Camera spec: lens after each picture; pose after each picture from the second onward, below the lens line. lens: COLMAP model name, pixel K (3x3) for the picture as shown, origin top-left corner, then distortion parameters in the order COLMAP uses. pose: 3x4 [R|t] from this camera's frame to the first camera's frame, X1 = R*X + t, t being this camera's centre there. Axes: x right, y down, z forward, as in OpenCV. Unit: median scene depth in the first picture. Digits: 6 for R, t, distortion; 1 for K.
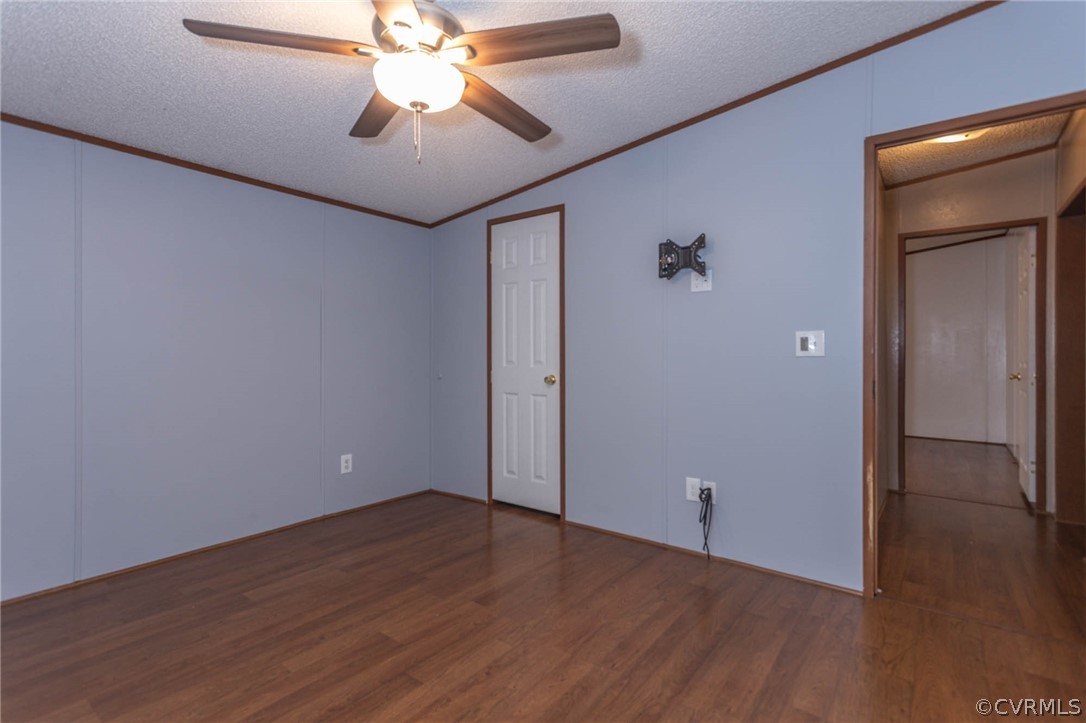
lens RADIAL K [[517.3, 0, 543.9], [0, 517.3, 358.1], [0, 0, 1]] dist [0.002280, -0.000389]
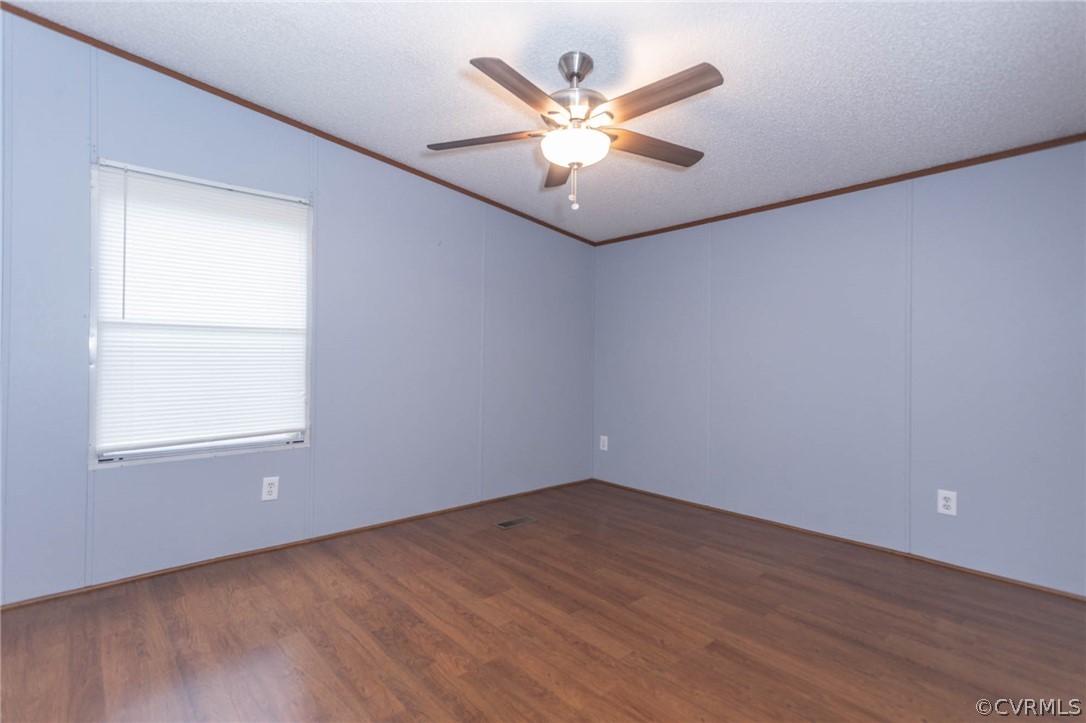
lens RADIAL K [[517.3, 0, 543.9], [0, 517.3, 358.1], [0, 0, 1]] dist [0.002280, -0.000389]
pose [[-0.190828, -0.005224, -0.981610, 0.738334], [-0.011753, 0.999926, -0.003037, -0.001659], [0.981553, 0.010958, -0.190875, 0.833838]]
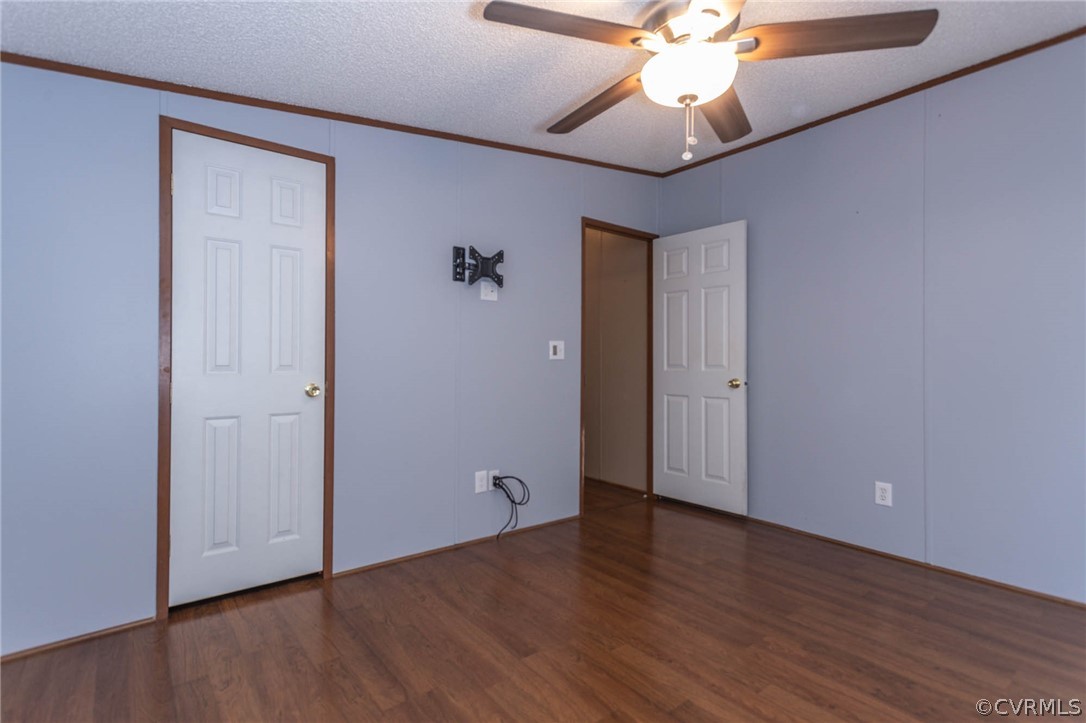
lens RADIAL K [[517.3, 0, 543.9], [0, 517.3, 358.1], [0, 0, 1]] dist [0.002280, -0.000389]
pose [[0.248986, 0.002477, 0.968504, -0.876165], [-0.002572, 0.999995, -0.001896, -0.004342], [-0.968504, -0.002019, 0.248991, 0.724069]]
